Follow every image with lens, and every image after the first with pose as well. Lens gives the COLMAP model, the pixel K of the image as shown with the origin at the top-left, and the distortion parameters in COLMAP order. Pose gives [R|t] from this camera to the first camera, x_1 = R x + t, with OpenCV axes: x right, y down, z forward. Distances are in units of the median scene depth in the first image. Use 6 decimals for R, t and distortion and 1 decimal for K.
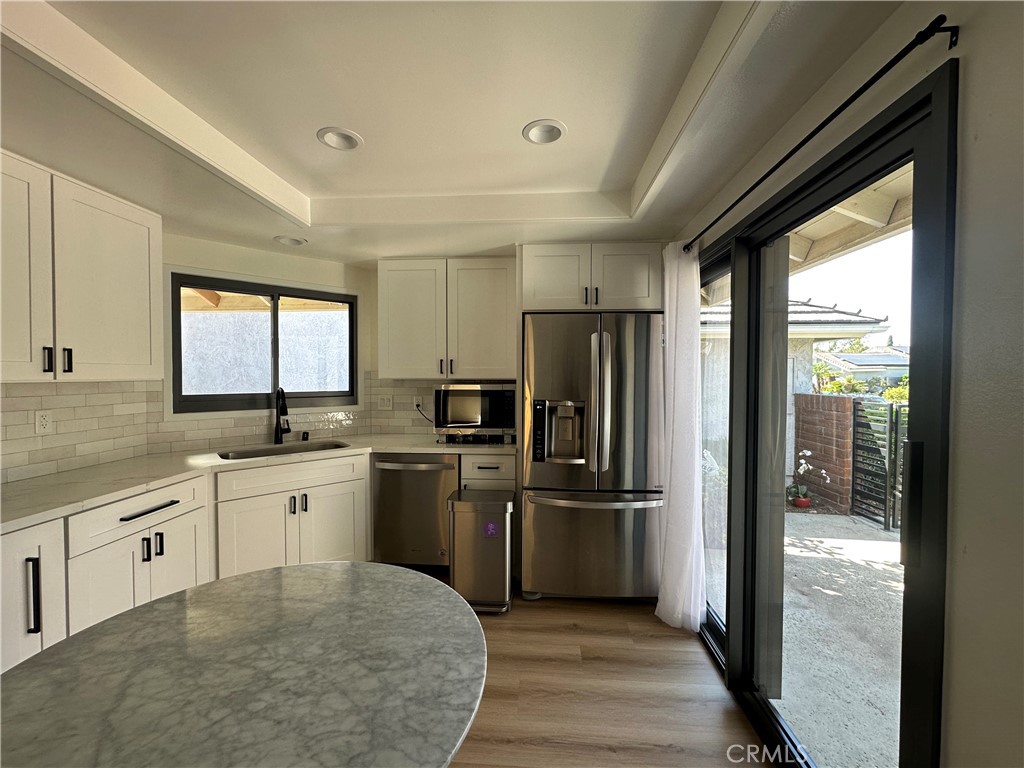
lens RADIAL K [[419.0, 0, 512.1], [0, 419.0, 382.4], [0, 0, 1]] dist [0.008253, -0.000447]
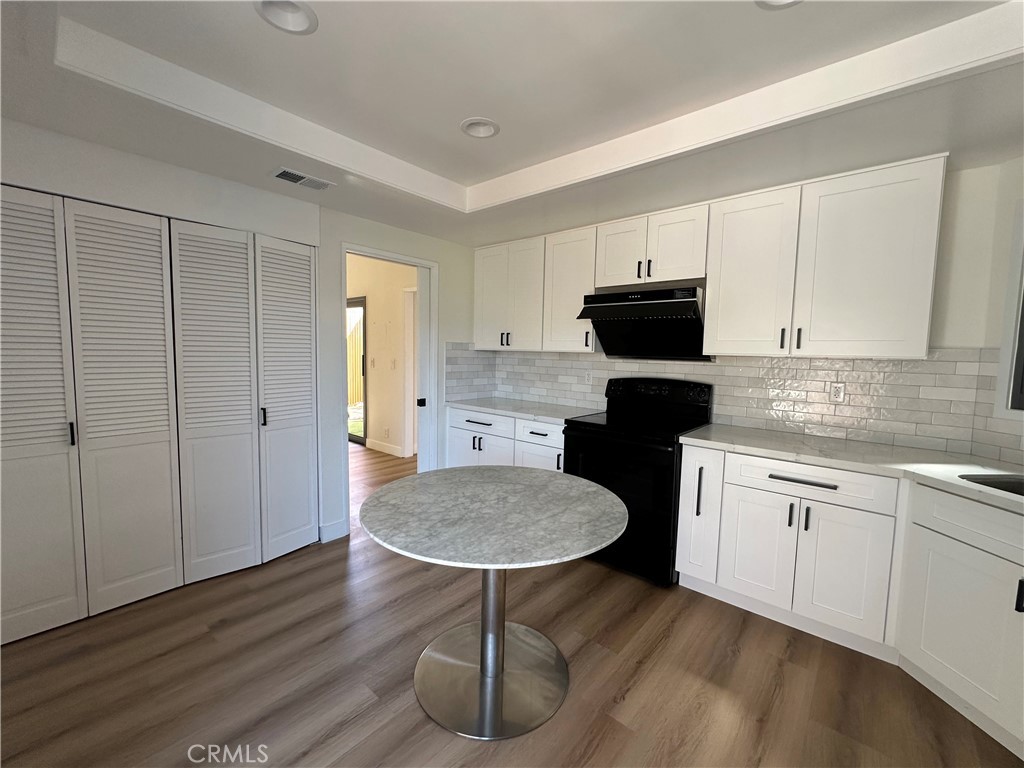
lens RADIAL K [[419.0, 0, 511.1], [0, 419.0, 383.4], [0, 0, 1]] dist [0.008253, -0.000447]
pose [[-0.596261, 0.051040, -0.801167, 0.791868], [-0.039163, 0.994939, 0.092532, -0.007866], [0.801835, 0.086550, -0.591244, 2.114214]]
